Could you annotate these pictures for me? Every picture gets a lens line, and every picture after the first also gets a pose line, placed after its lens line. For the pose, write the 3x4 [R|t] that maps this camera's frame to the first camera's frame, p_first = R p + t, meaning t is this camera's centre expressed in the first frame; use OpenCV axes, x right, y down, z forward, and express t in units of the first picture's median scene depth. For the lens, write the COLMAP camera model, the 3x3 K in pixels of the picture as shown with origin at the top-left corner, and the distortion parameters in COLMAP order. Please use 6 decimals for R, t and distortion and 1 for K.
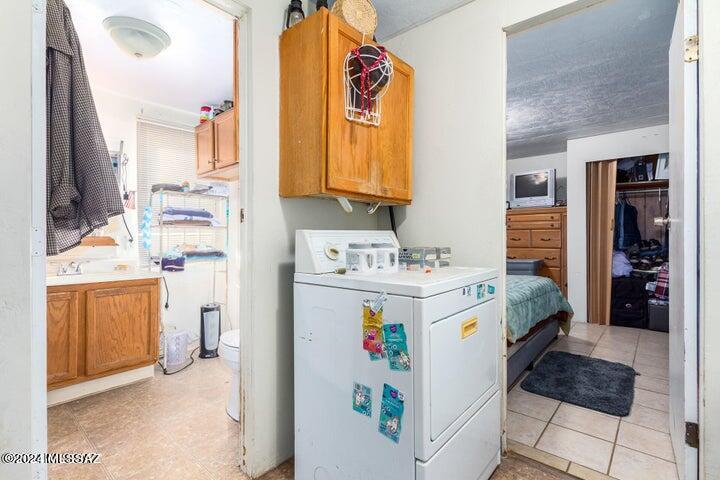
lens RADIAL K [[353.0, 0, 363.4], [0, 353.0, 238.7], [0, 0, 1]] dist [0.002435, -0.000543]
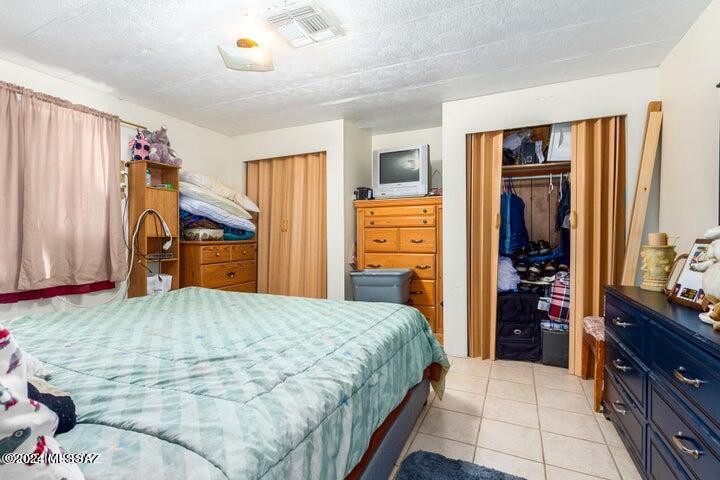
lens RADIAL K [[353.0, 0, 356.6], [0, 353.0, 237.1], [0, 0, 1]] dist [0.002435, -0.000543]
pose [[0.963440, -0.001119, 0.267923, 0.223963], [0.001894, 0.999995, -0.002635, -0.004713], [-0.267919, 0.003047, 0.963437, 0.368705]]
